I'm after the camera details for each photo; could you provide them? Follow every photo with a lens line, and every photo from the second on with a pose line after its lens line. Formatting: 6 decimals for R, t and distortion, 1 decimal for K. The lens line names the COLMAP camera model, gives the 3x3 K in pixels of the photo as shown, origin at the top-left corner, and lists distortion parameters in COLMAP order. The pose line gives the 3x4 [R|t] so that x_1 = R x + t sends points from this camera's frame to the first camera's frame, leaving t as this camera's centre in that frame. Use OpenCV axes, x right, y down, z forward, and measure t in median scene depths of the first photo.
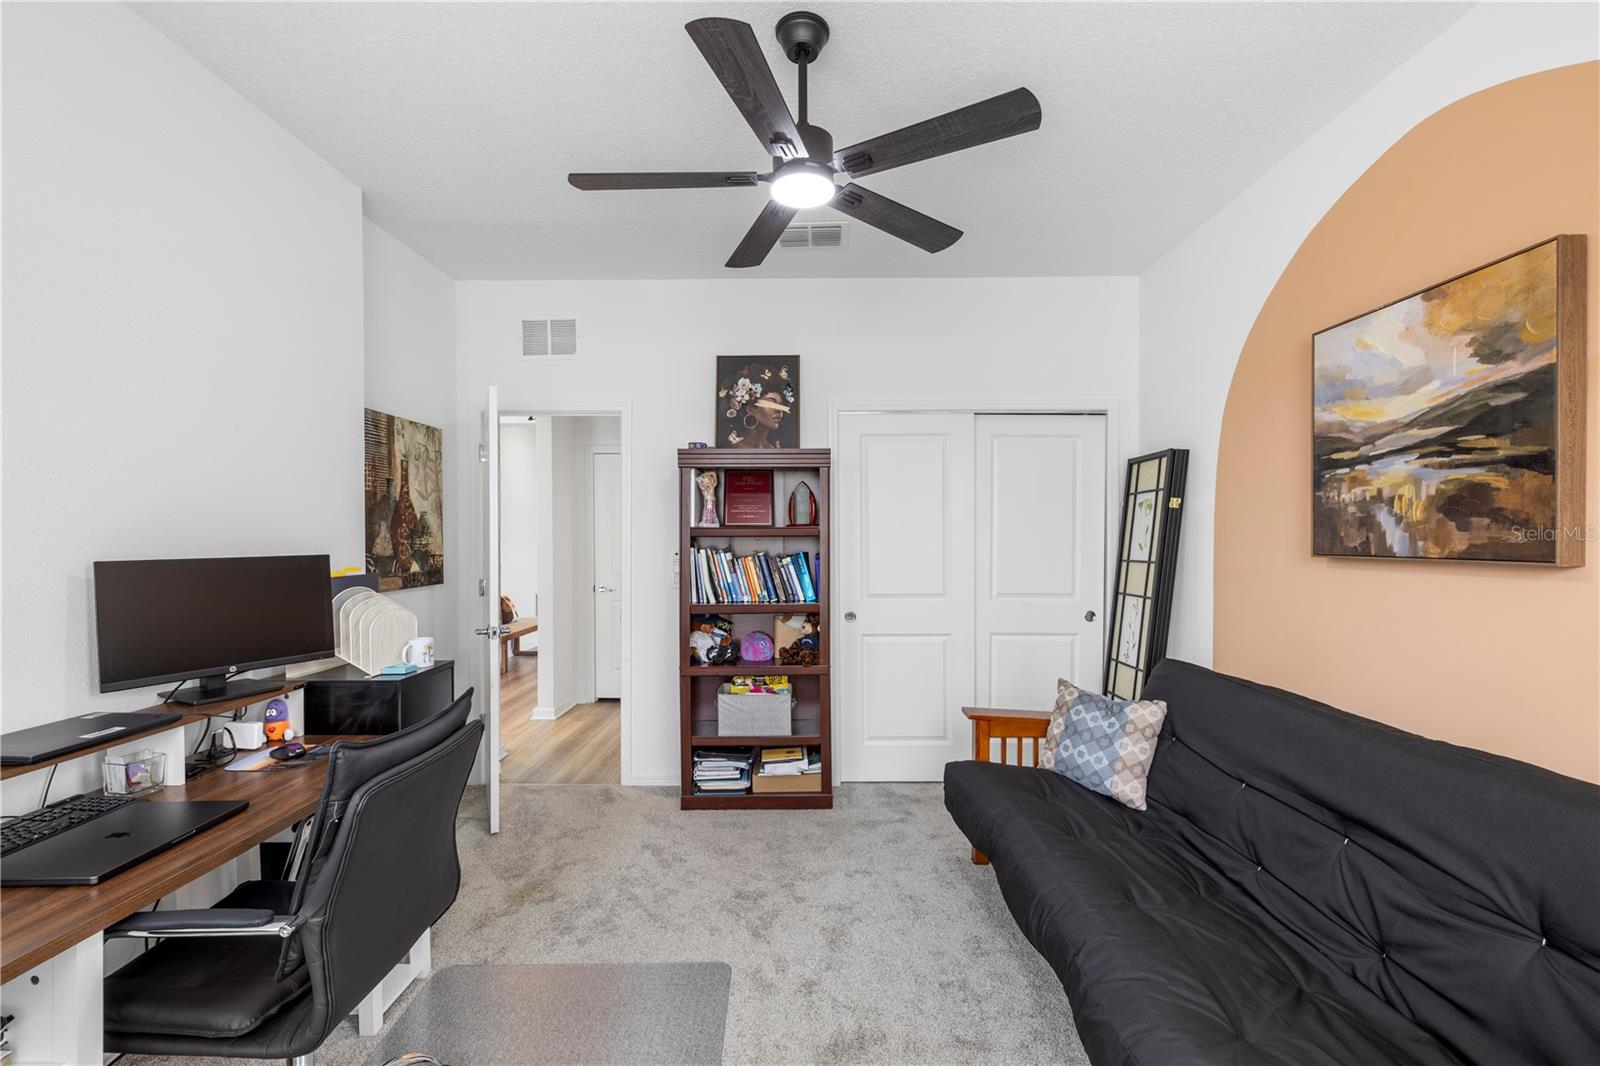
lens RADIAL K [[673.5, 0, 797.4], [0, 673.5, 531.3], [0, 0, 1]] dist [0.000728, 0.000335]
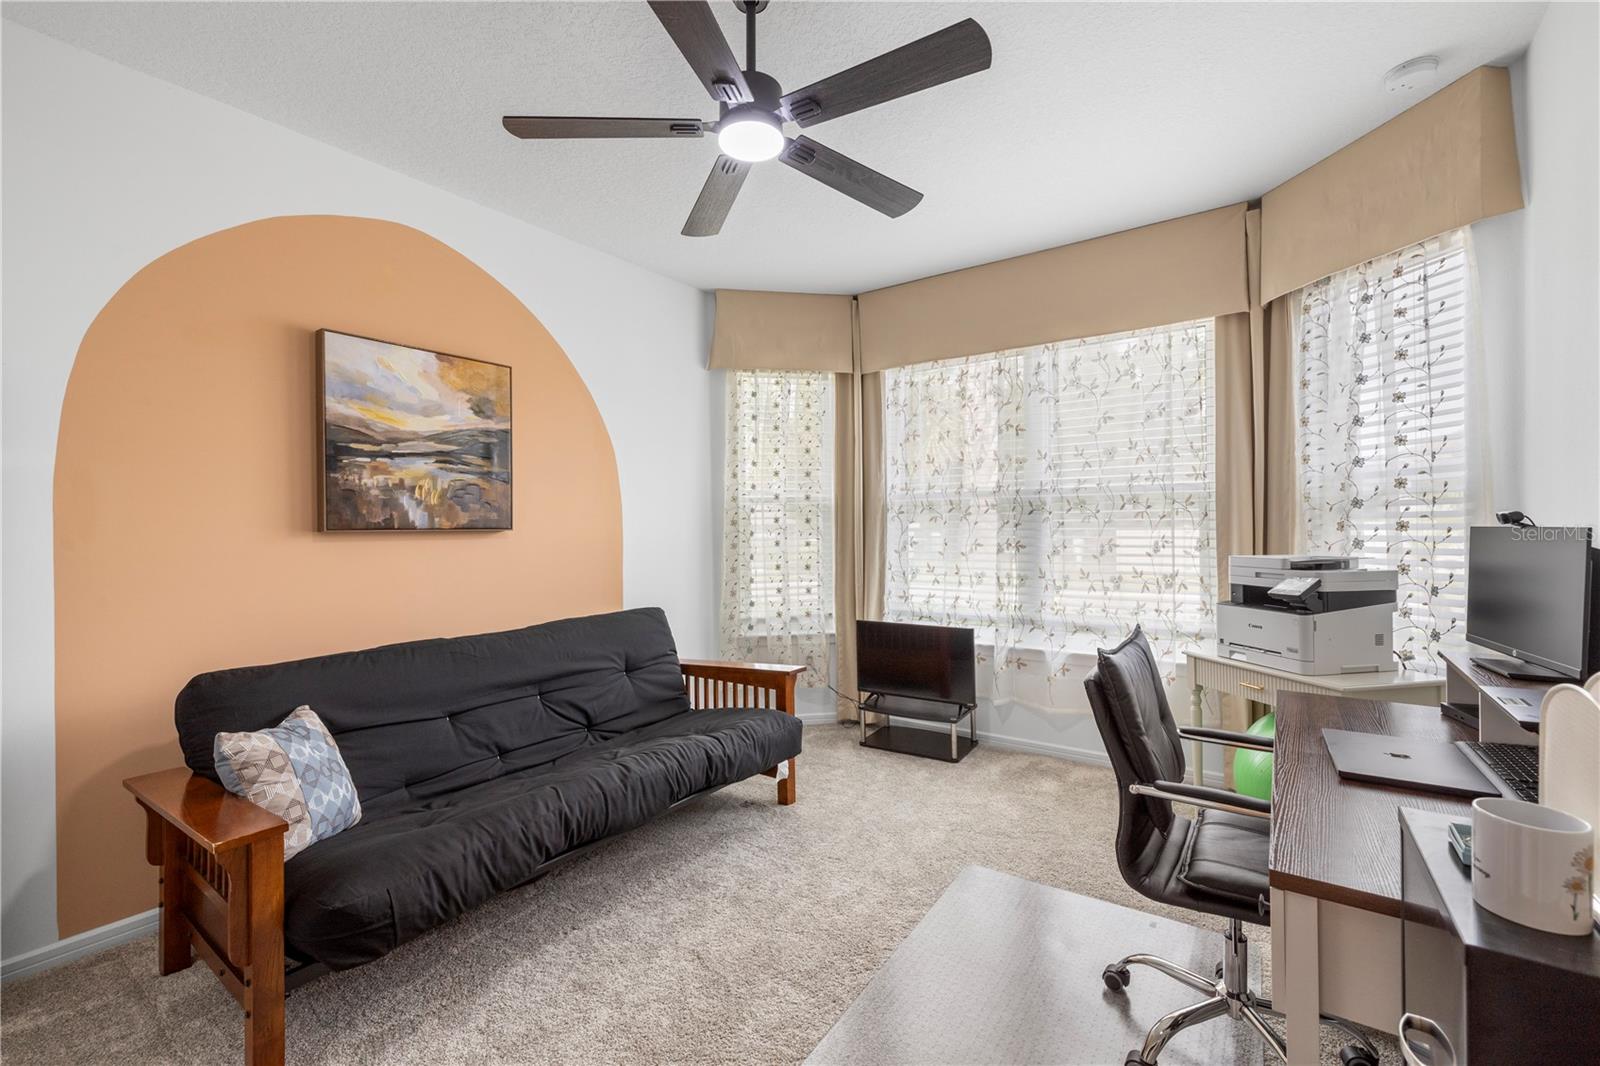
lens RADIAL K [[673.5, 0, 797.4], [0, 673.5, 531.3], [0, 0, 1]] dist [0.000728, 0.000335]
pose [[-0.825007, 0.011793, 0.565000, -0.559180], [0.010362, 0.999930, -0.005742, 0.058670], [-0.565028, 0.001117, -0.825071, 1.710872]]
